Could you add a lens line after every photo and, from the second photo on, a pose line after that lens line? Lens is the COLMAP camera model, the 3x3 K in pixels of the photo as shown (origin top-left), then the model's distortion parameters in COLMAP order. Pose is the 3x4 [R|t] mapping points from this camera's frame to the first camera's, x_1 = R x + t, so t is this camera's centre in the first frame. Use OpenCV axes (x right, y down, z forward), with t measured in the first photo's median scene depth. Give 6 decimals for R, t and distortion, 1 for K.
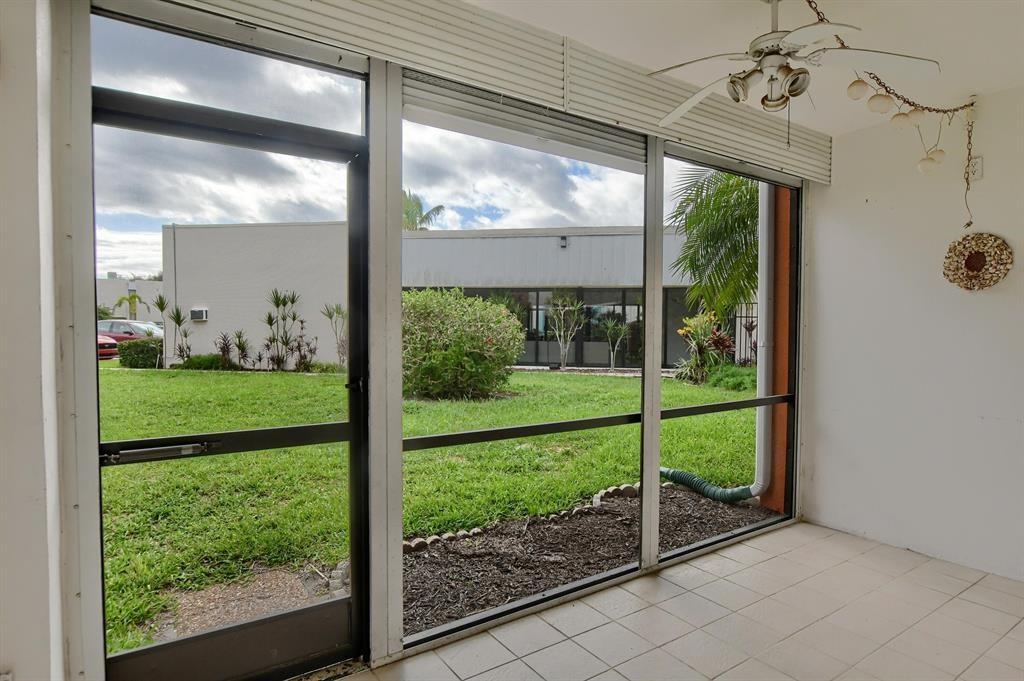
lens RADIAL K [[579.9, 0, 512.0], [0, 579.9, 340.5], [0, 0, 1]] dist [-0.001140, -0.000095]
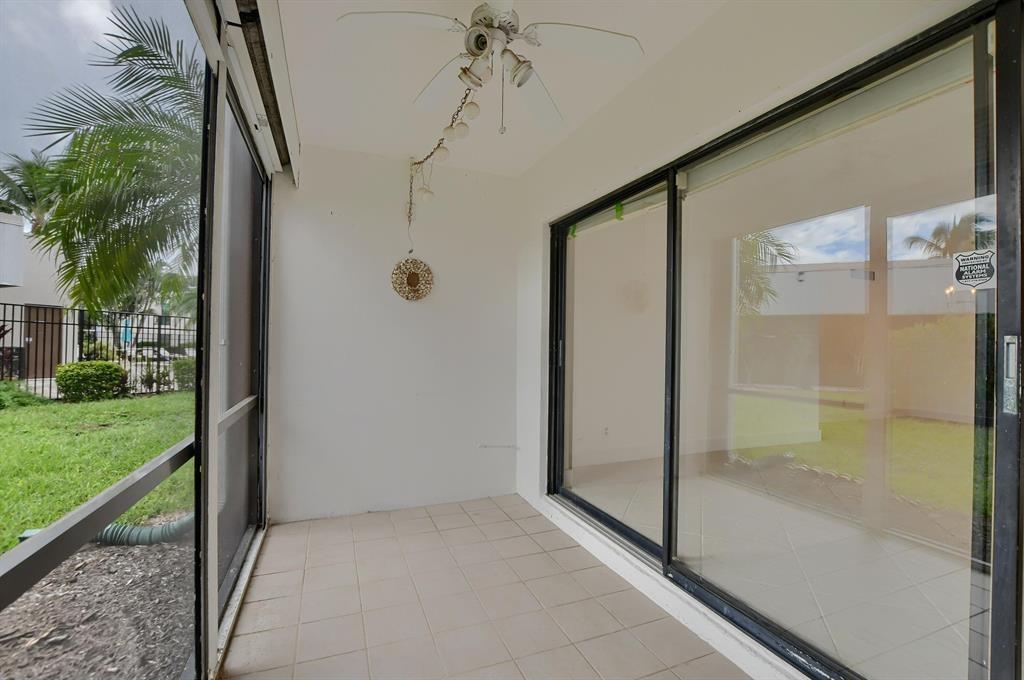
lens RADIAL K [[453.5, 0, 512.0], [0, 453.5, 340.0], [0, 0, 1]] dist [-0.022552, 0.000738]
pose [[0.224881, 0.002137, 0.974384, -0.034832], [0.015619, 0.999861, -0.005797, 0.002775], [-0.974261, 0.016523, 0.224816, 0.104363]]
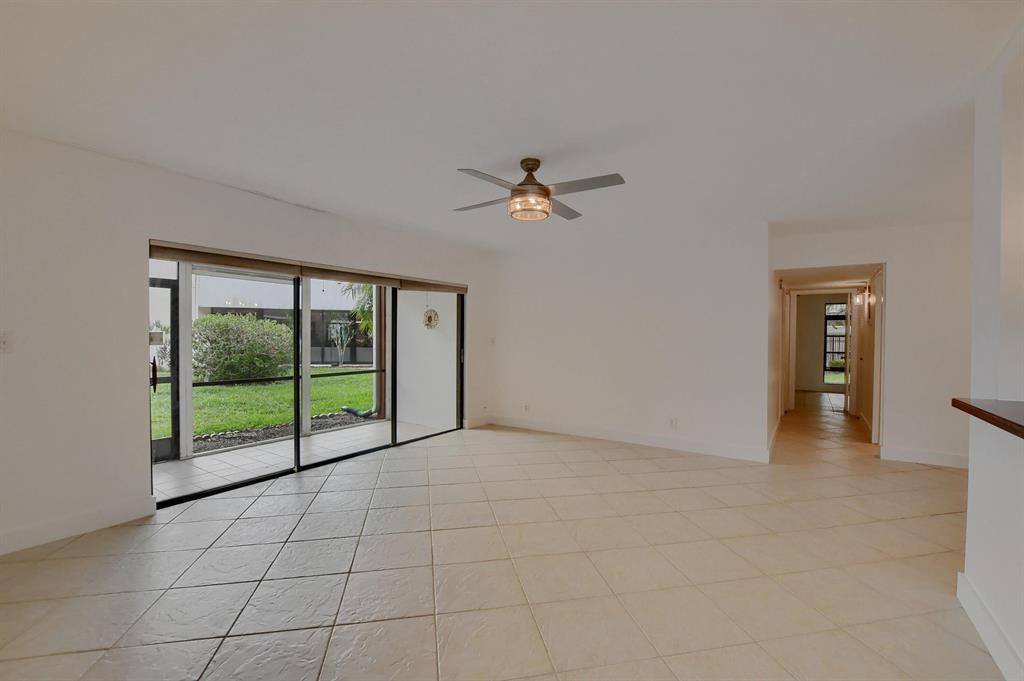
lens RADIAL K [[453.5, 0, 512.0], [0, 453.5, 340.5], [0, 0, 1]] dist [-0.022552, 0.000738]
pose [[0.926995, -0.001158, 0.375071, 0.064665], [0.005422, 0.999932, -0.010312, -0.001132], [-0.375034, 0.011593, 0.926939, -0.240436]]
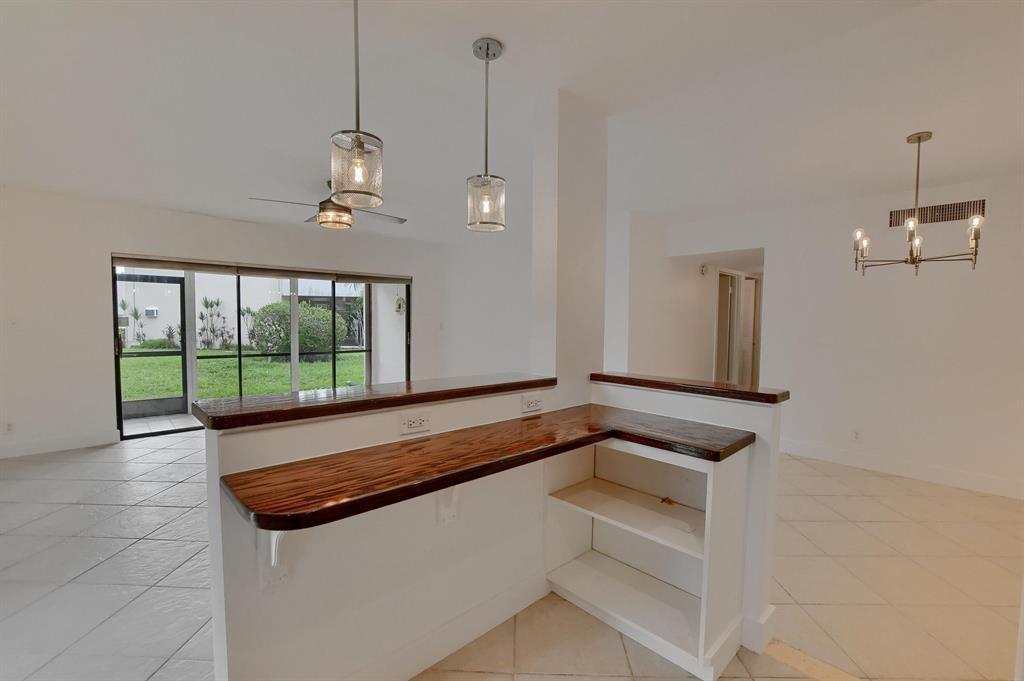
lens RADIAL K [[453.5, 0, 512.0], [0, 453.5, 340.5], [0, 0, 1]] dist [-0.022552, 0.000738]
pose [[0.984857, -0.000455, 0.173366, 0.190724], [-0.003177, 0.999781, 0.020676, 0.000707], [-0.173338, -0.020914, 0.984640, -0.322363]]
